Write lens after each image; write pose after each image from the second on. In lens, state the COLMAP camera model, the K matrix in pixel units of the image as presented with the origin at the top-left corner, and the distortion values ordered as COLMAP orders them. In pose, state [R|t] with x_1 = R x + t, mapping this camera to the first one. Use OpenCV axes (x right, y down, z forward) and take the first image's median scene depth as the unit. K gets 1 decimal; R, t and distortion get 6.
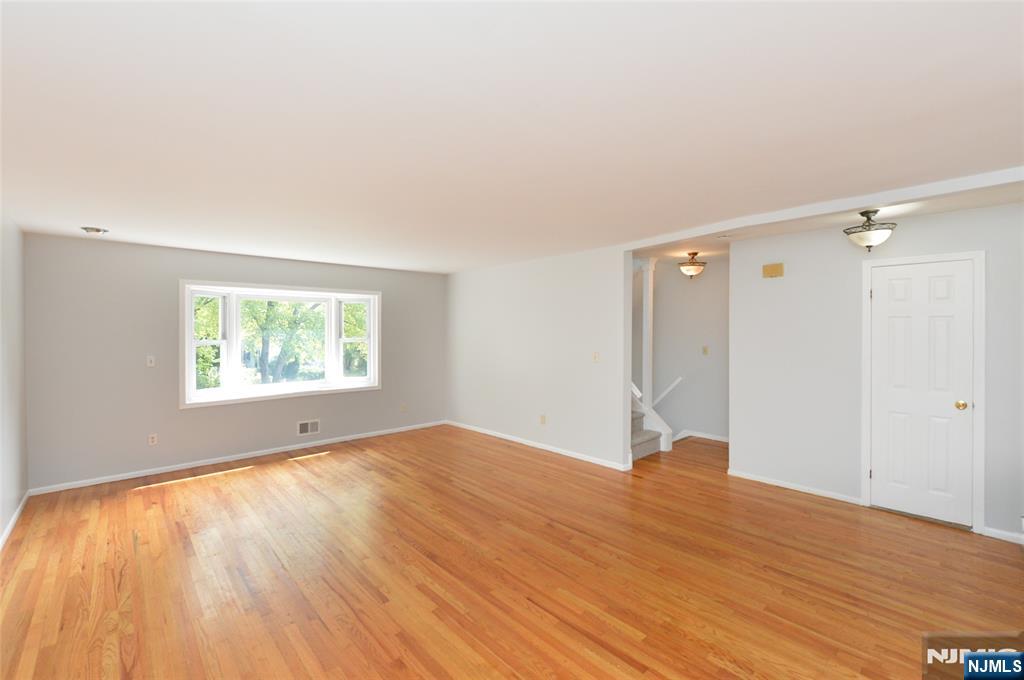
lens RADIAL K [[419.7, 0, 504.2], [0, 419.7, 334.6], [0, 0, 1]] dist [-0.007133, -0.000437]
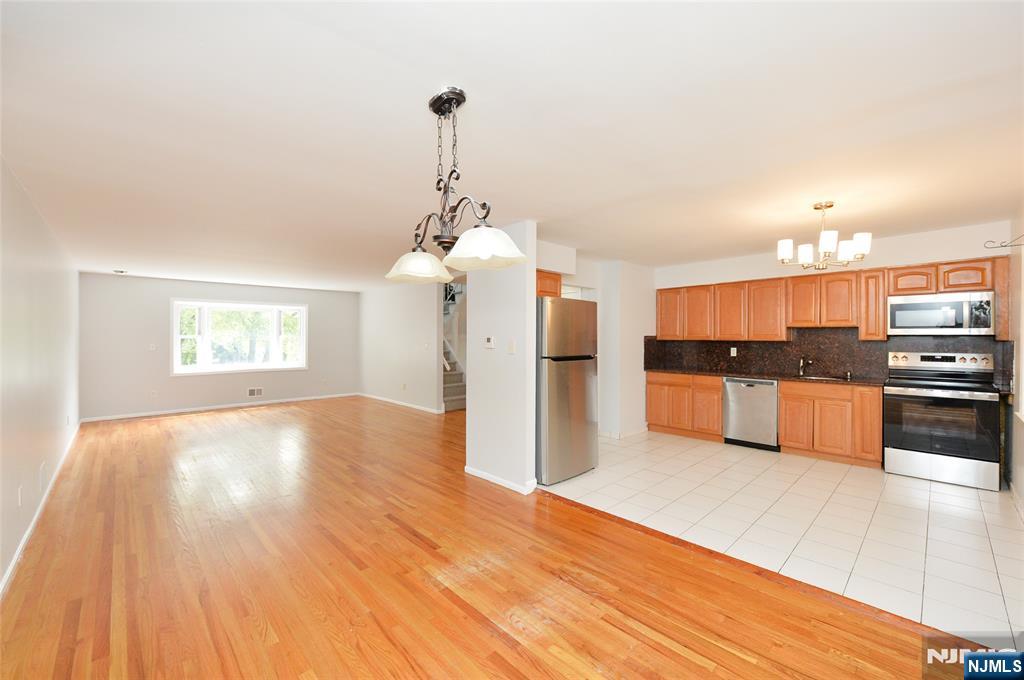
lens RADIAL K [[419.7, 0, 519.6], [0, 419.7, 340.9], [0, 0, 1]] dist [-0.007133, -0.000437]
pose [[0.999960, 0.001950, 0.008701, 0.544925], [-0.001933, 0.999996, -0.001987, 0.034513], [-0.008705, 0.001970, 0.999960, -0.613047]]
